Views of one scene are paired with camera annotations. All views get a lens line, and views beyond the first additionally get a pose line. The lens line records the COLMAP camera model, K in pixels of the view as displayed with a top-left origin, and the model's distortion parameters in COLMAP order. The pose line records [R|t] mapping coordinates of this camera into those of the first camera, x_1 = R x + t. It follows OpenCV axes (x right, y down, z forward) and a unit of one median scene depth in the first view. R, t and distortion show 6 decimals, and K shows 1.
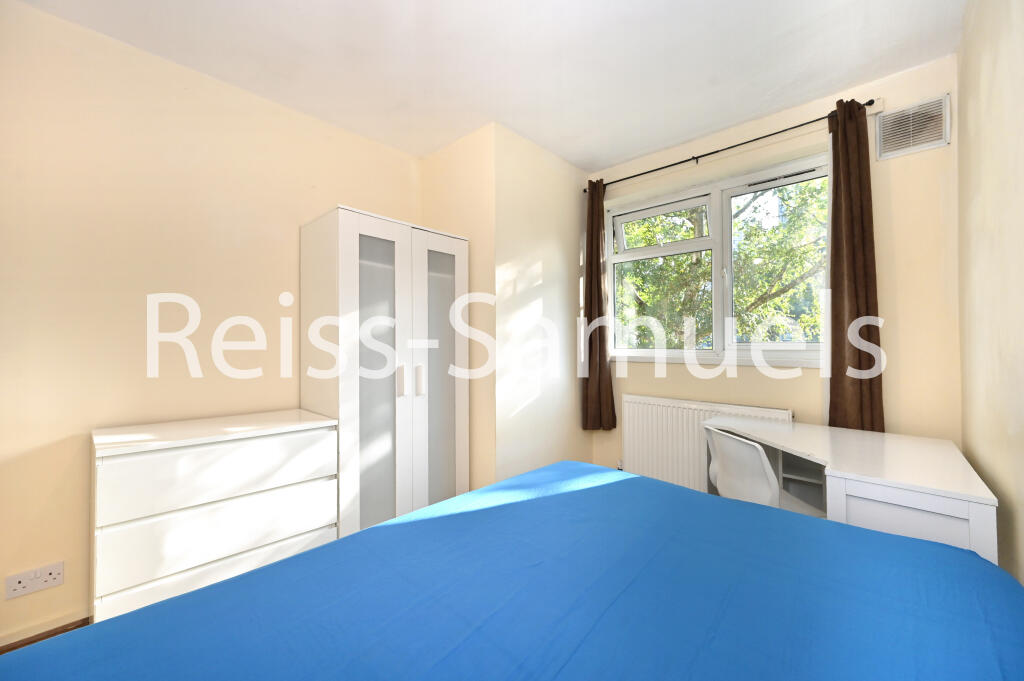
lens RADIAL K [[403.2, 0, 517.4], [0, 403.2, 340.3], [0, 0, 1]] dist [0.003349, 0.000482]
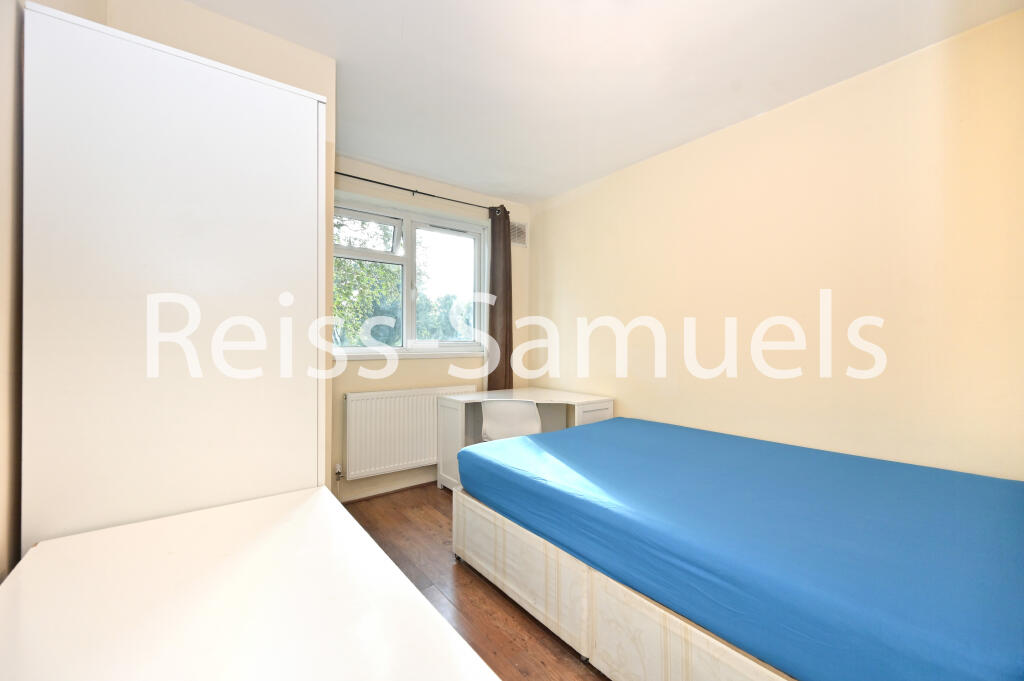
lens RADIAL K [[403.2, 0, 512.4], [0, 403.2, 341.8], [0, 0, 1]] dist [0.003349, 0.000482]
pose [[0.189448, 0.009901, 0.981841, -1.109400], [-0.002246, 0.999951, -0.009650, 0.030573], [-0.981888, -0.000378, 0.189461, 0.742308]]
